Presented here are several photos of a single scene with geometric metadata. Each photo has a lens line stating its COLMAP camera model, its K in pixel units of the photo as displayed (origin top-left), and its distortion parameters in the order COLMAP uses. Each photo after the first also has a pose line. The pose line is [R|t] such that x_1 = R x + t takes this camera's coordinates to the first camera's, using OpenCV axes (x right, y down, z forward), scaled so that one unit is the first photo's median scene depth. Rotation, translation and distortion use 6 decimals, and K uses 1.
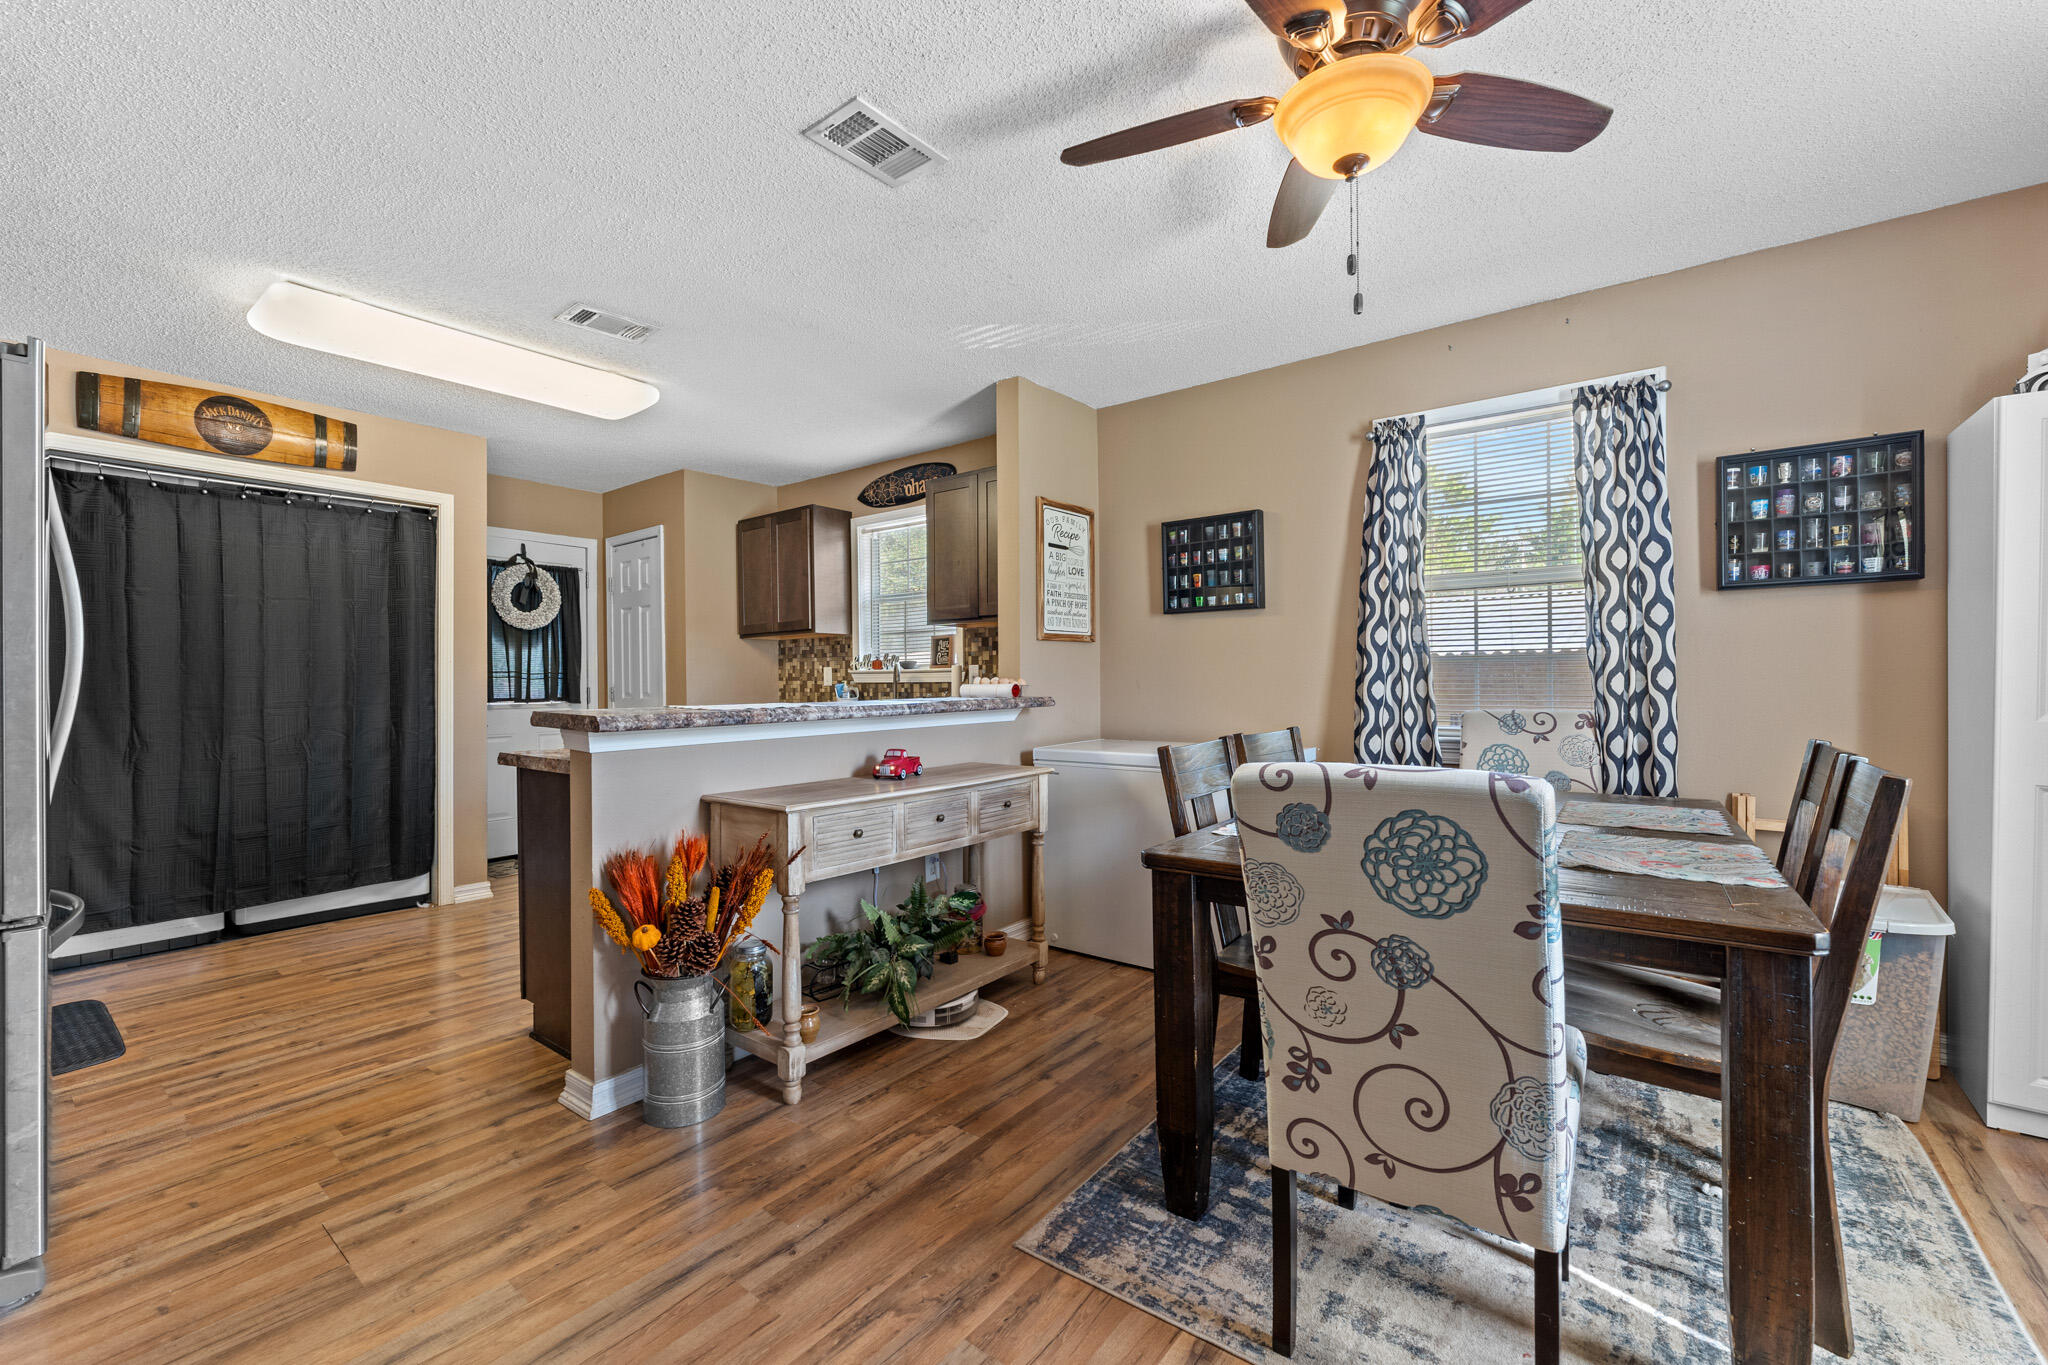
lens RADIAL K [[839.7, 0, 1018.9], [0, 839.7, 681.1], [0, 0, 1]] dist [-0.004357, -0.000023]
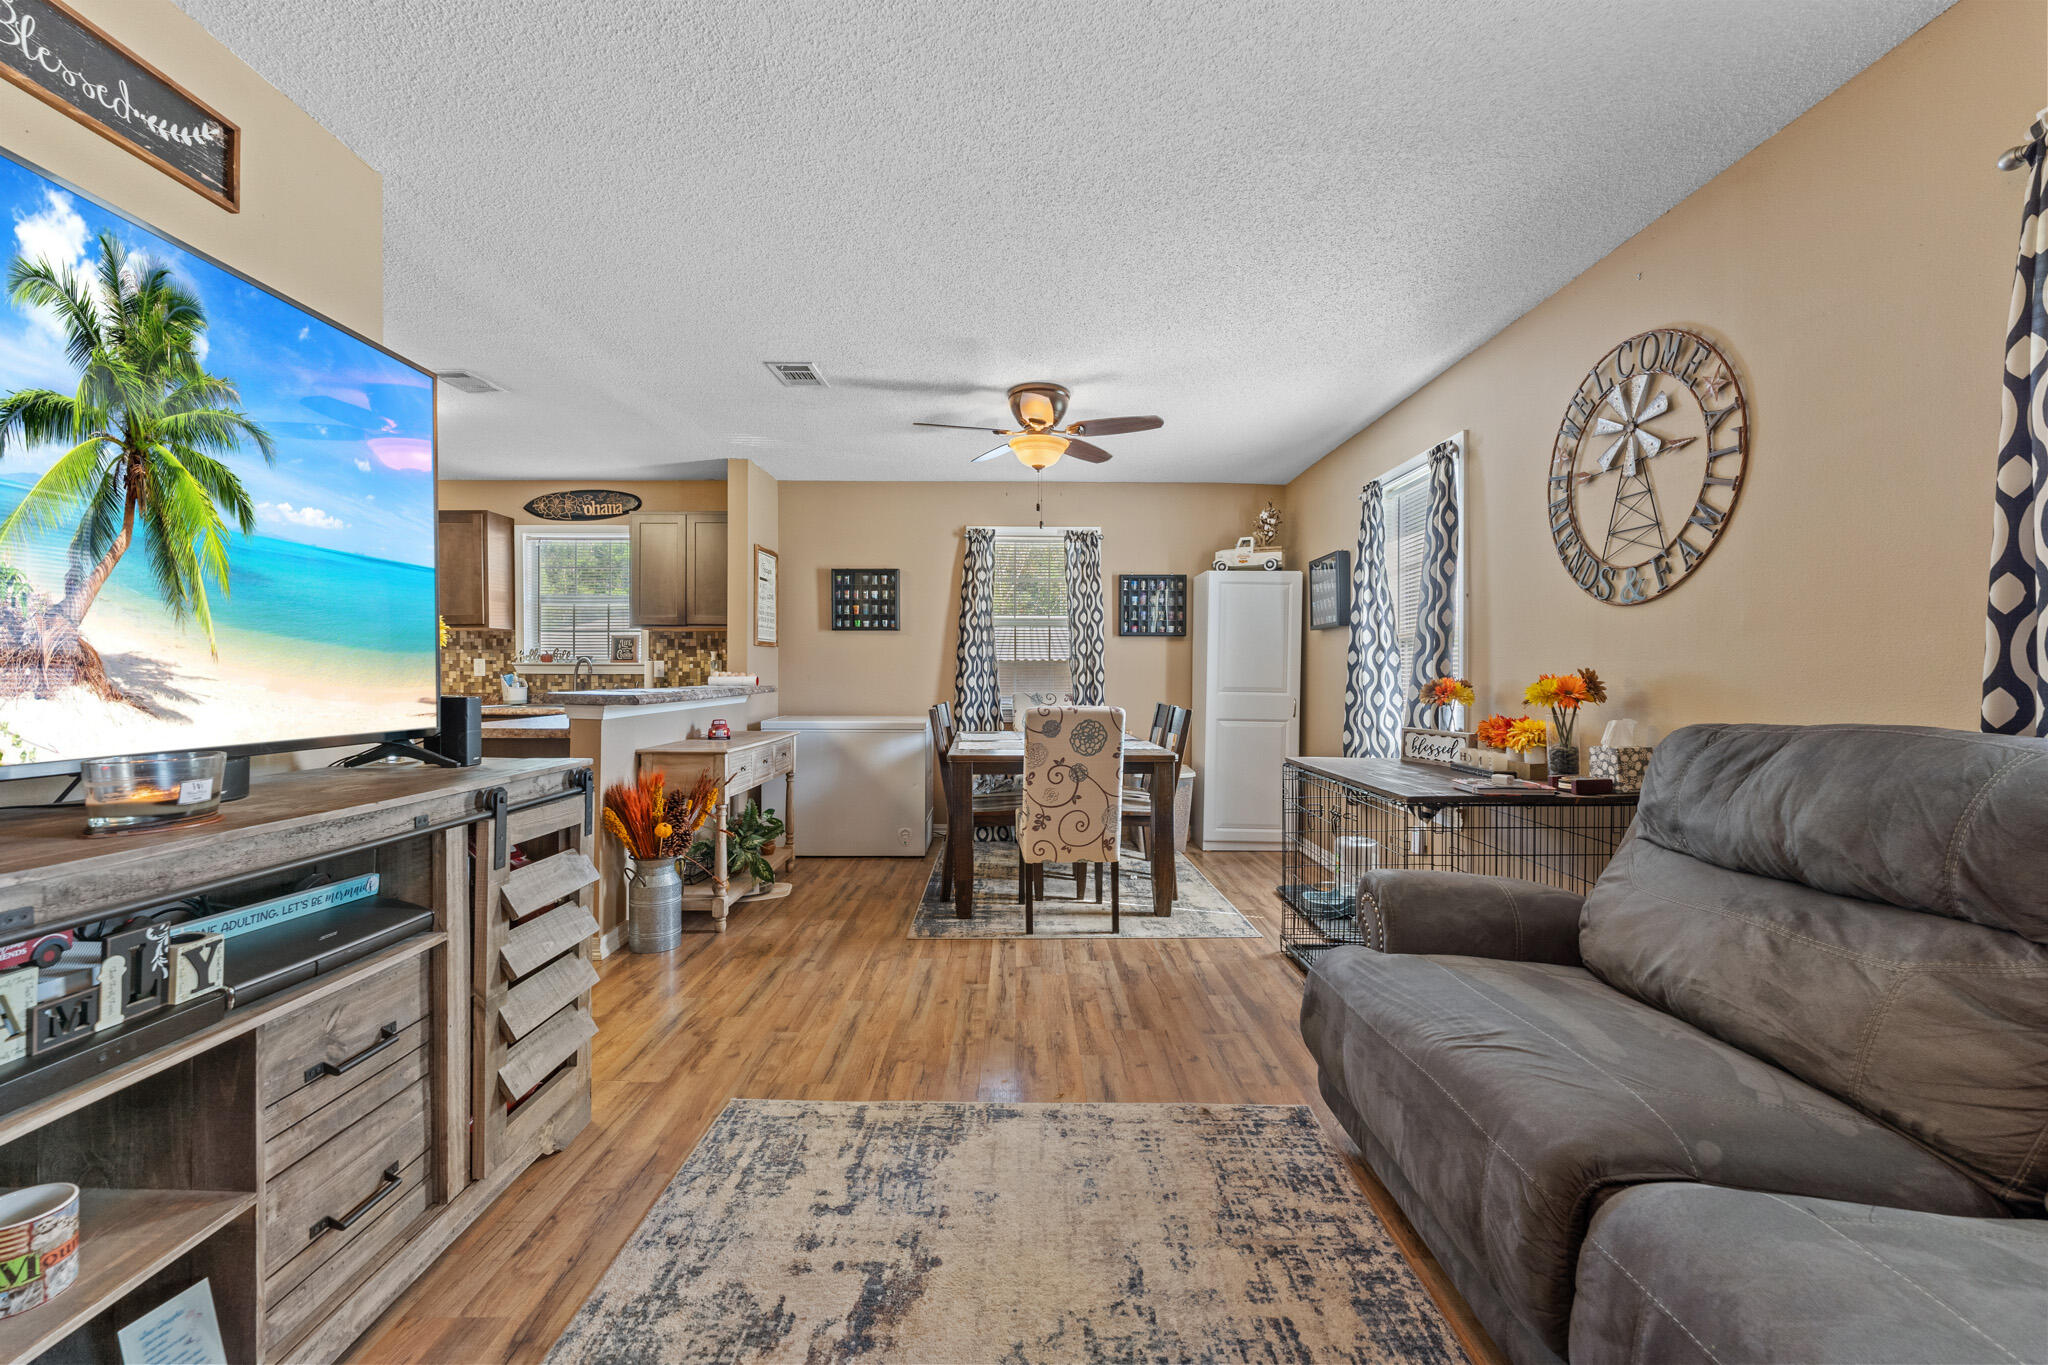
lens RADIAL K [[839.7, 0, 1018.9], [0, 839.7, 681.1], [0, 0, 1]] dist [-0.004357, -0.000023]
pose [[0.788499, 0.005869, 0.615008, -0.578719], [-0.010216, 0.999942, 0.003554, 0.001589], [-0.614951, -0.009085, 0.788513, -0.452799]]
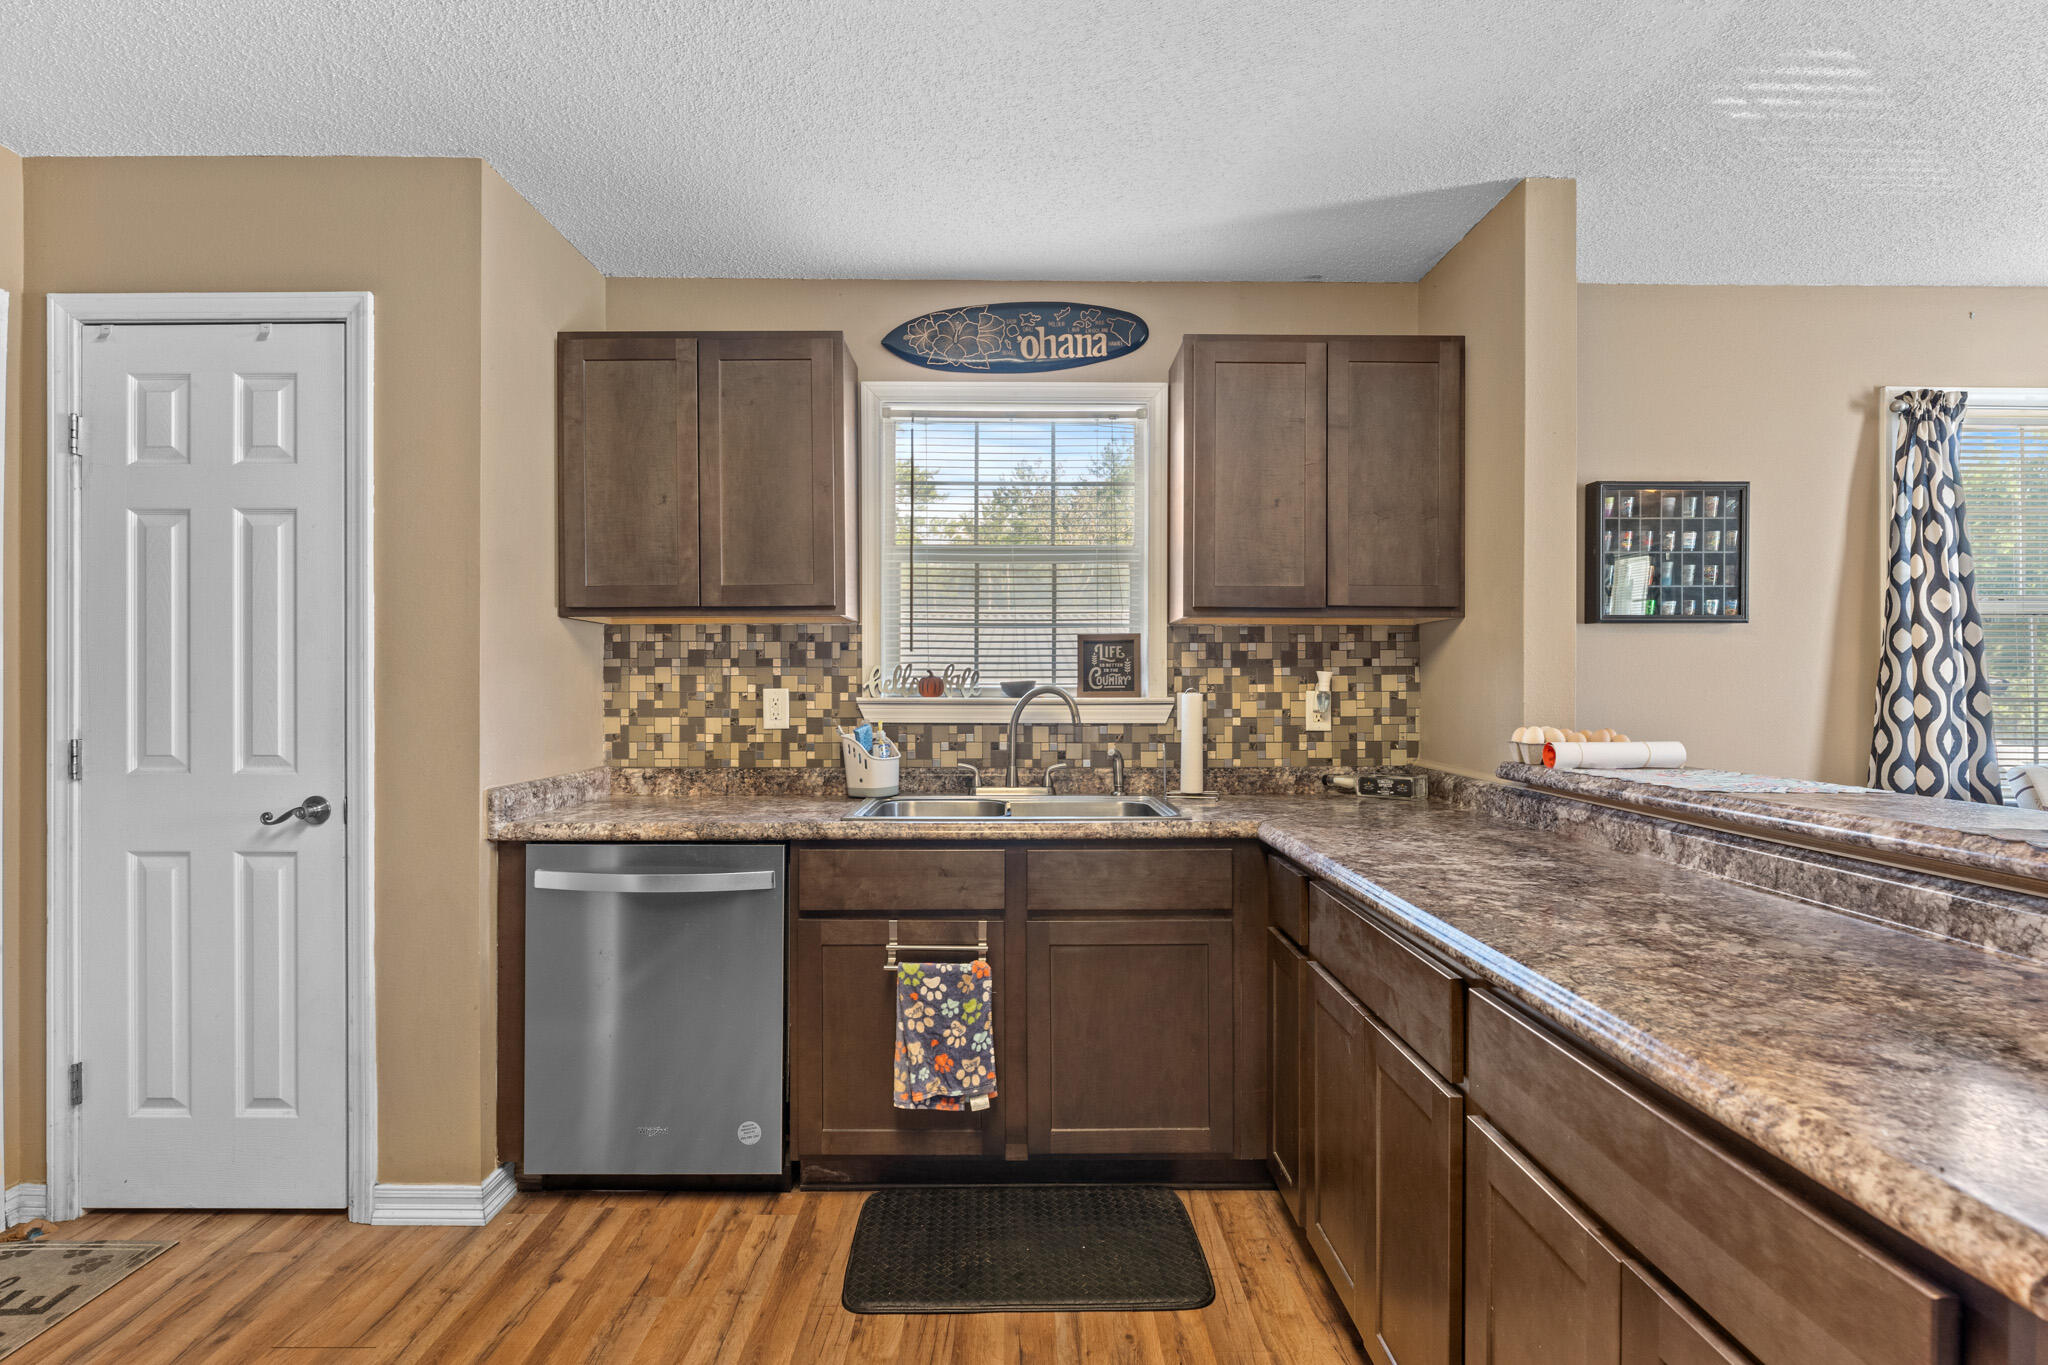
lens RADIAL K [[986.3, 0, 1024.0], [0, 986.3, 682.5], [0, 0, 1]] dist [-0.000232, -0.000341]
pose [[0.781543, 0.013345, 0.623709, -0.779850], [-0.008787, 0.999907, -0.010384, -0.026418], [-0.623790, 0.002635, 0.781588, 0.821753]]
